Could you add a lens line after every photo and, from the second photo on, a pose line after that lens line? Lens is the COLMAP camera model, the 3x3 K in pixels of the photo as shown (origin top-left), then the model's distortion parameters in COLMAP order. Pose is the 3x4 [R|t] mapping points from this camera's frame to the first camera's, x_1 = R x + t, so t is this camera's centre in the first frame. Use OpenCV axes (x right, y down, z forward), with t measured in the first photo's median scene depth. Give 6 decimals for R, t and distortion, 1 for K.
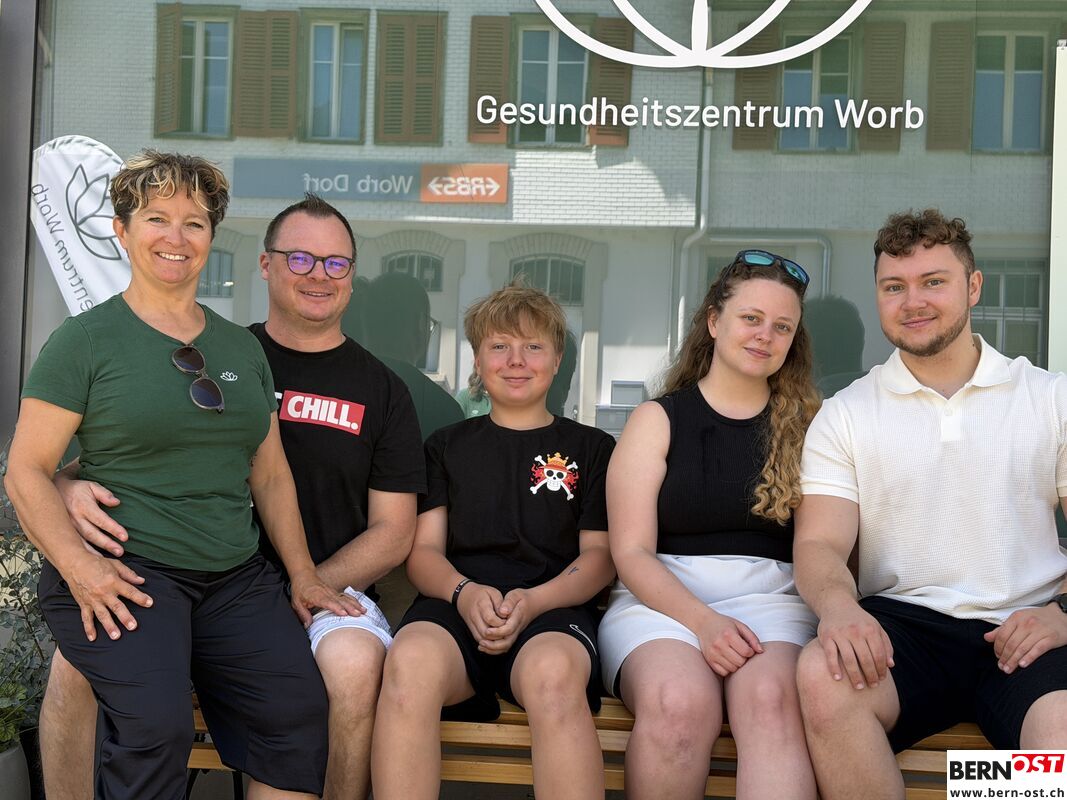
lens RADIAL K [[1502.8, 0, 533.5], [0, 1502.8, 400.0], [0, 0, 1]] dist [0.240821, -0.596184]
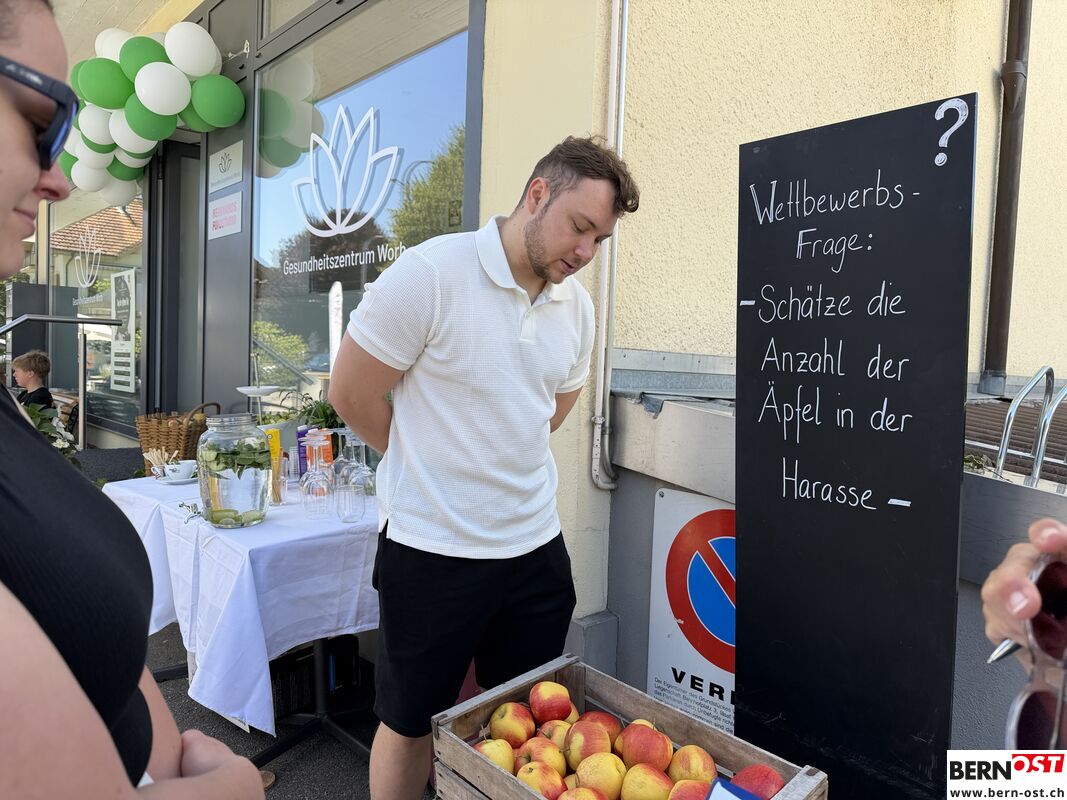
lens RADIAL K [[758.5, 0, 533.5], [0, 758.5, 400.0], [0, 0, 1]] dist [0.049153, -0.072840]
pose [[0.731169, 0.022667, -0.681820, 0.892449], [0.020226, 0.998288, 0.054879, -0.068561], [0.681897, -0.053916, 0.729459, 0.490044]]
